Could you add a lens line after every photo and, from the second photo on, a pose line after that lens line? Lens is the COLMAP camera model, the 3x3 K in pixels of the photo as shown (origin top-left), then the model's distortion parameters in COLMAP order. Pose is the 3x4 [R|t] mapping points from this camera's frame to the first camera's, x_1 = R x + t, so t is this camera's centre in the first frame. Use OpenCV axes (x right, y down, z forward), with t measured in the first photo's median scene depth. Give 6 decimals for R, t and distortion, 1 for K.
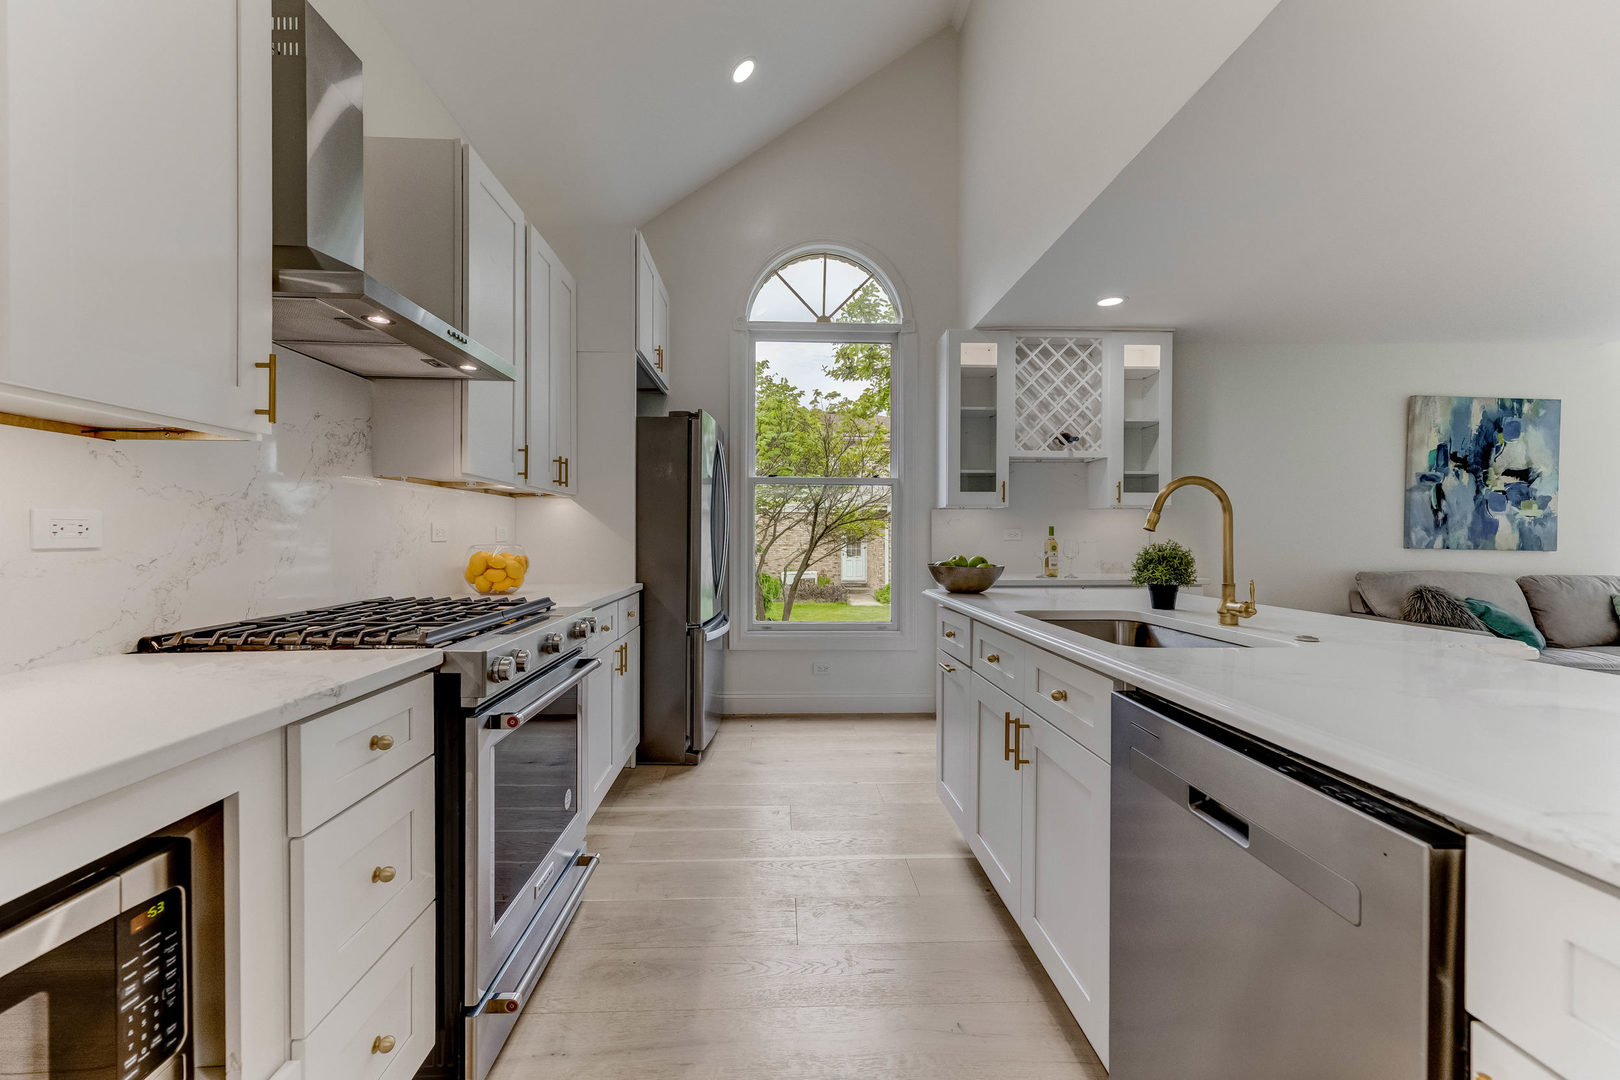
lens RADIAL K [[654.1, 0, 796.6], [0, 654.1, 539.7], [0, 0, 1]] dist [0.000180, 0.000824]
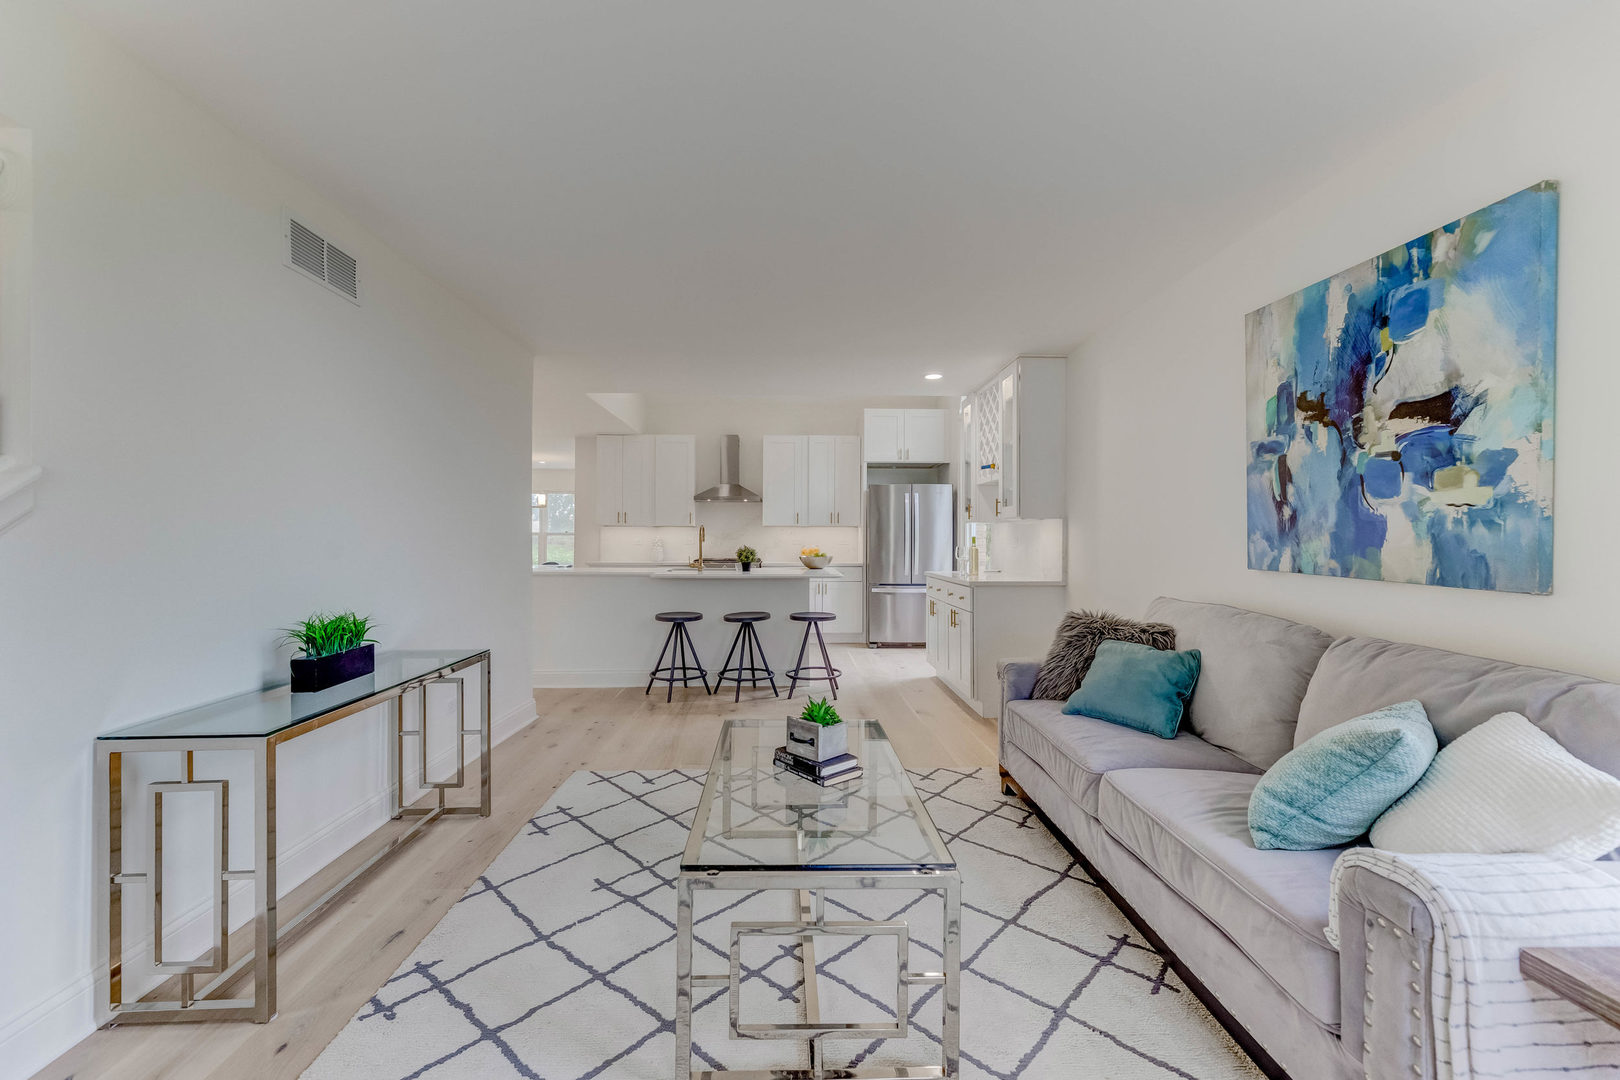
lens RADIAL K [[654.1, 0, 805.1], [0, 654.1, 538.4], [0, 0, 1]] dist [0.000180, 0.000824]
pose [[0.005099, -0.001855, -0.999985, 1.538503], [-0.007447, 0.999970, -0.001893, -0.010737], [0.999959, 0.007456, 0.005085, 0.590955]]
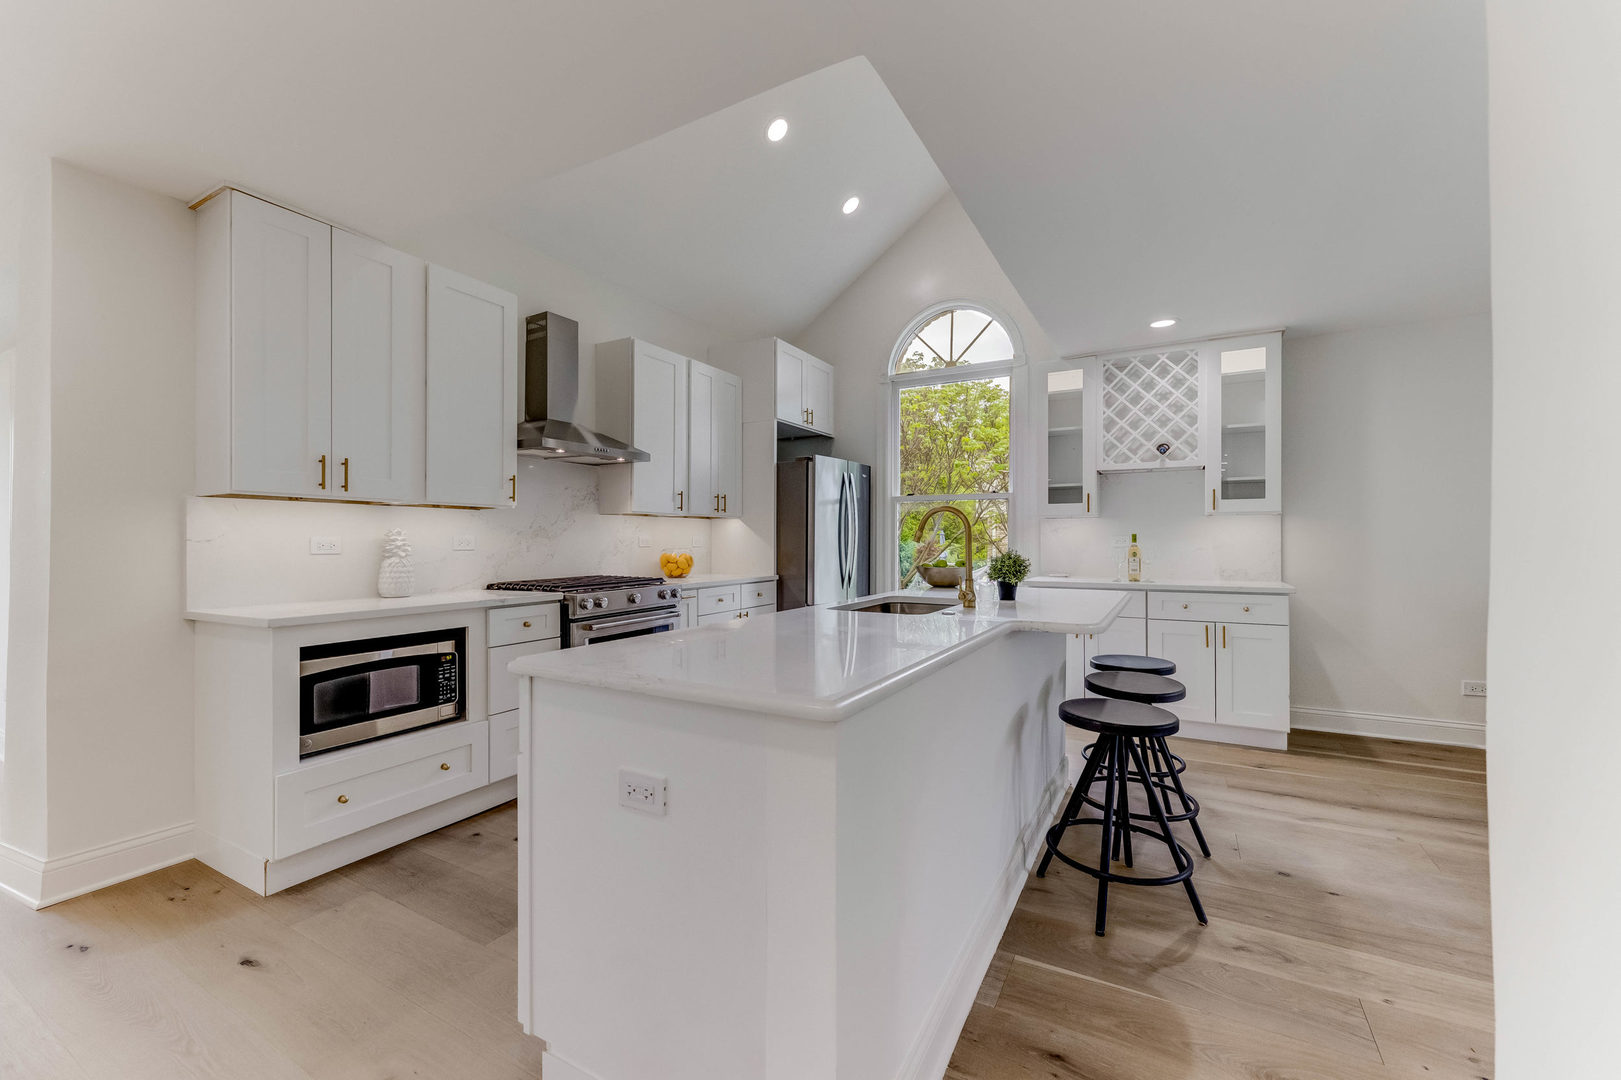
lens RADIAL K [[654.5, 0, 809.1], [0, 654.5, 539.0], [0, 0, 1]] dist [0.000180, 0.000824]
pose [[0.857747, -0.003065, -0.514063, 0.435281], [-0.000556, 0.999976, -0.006889, -0.003730], [0.514071, 0.006195, 0.857725, -0.174769]]
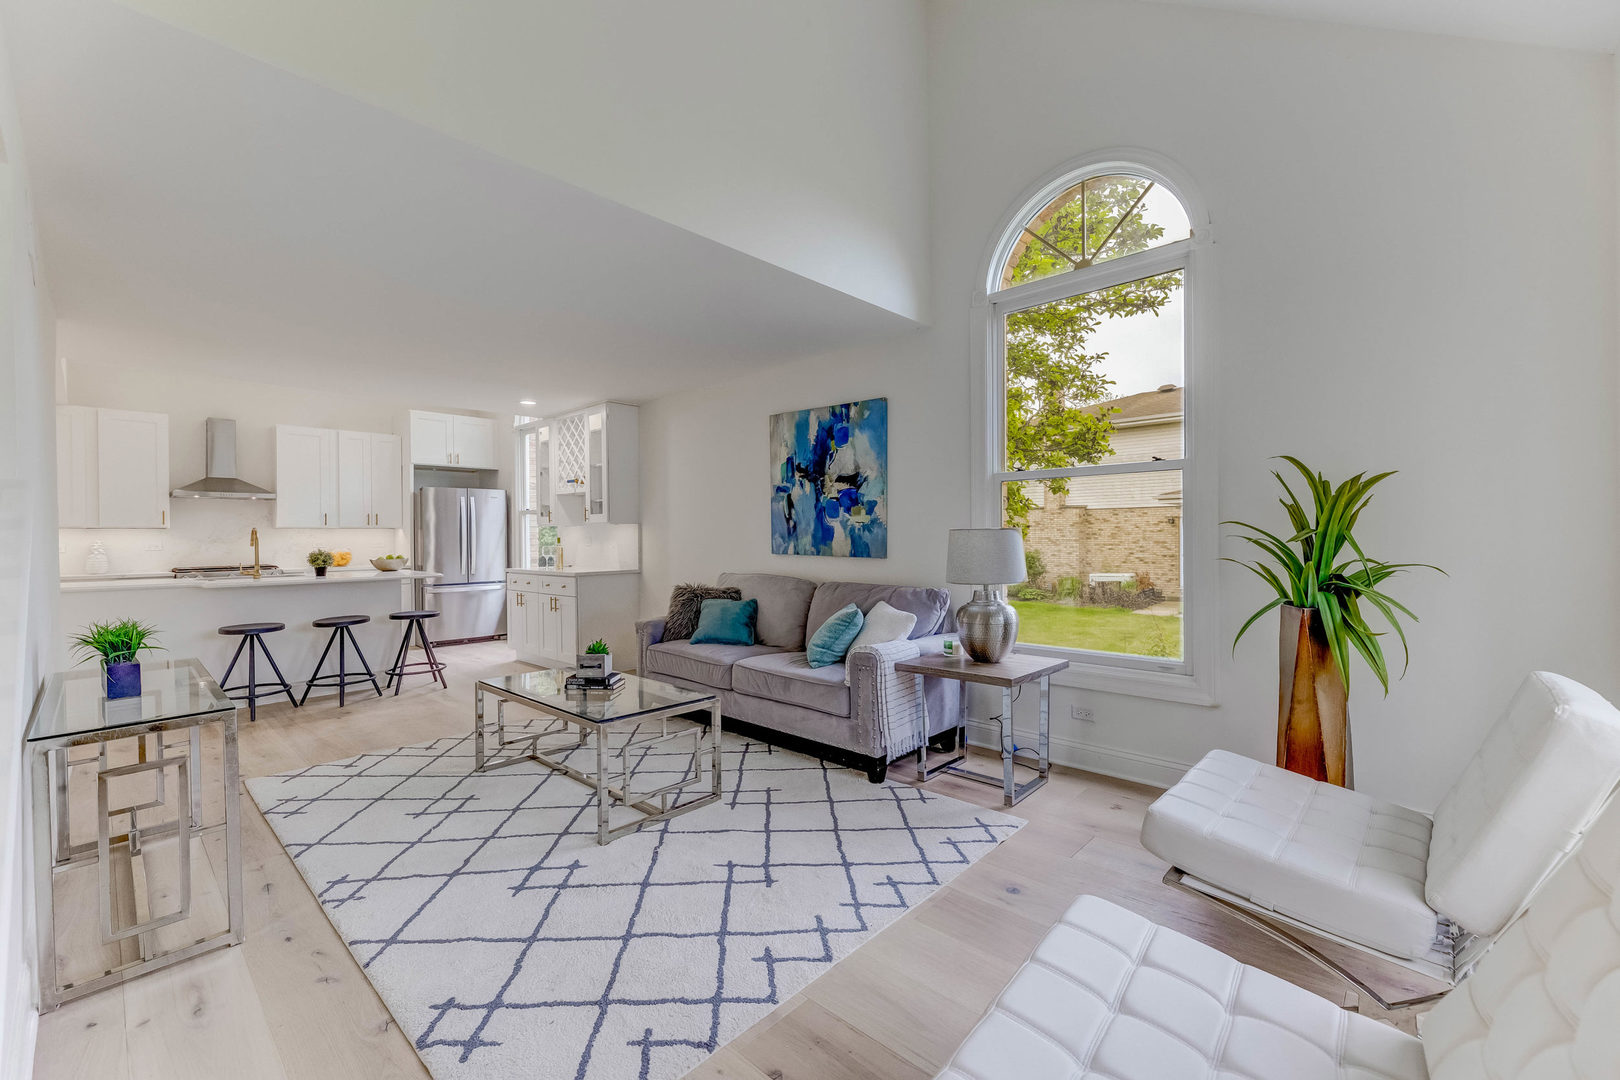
lens RADIAL K [[654.1, 0, 805.4], [0, 654.1, 539.3], [0, 0, 1]] dist [0.000180, 0.000824]
pose [[0.715047, -0.005440, -0.699055, 1.752361], [0.006211, 0.999980, -0.001429, -0.009364], [0.699048, -0.003321, 0.715067, 0.250447]]
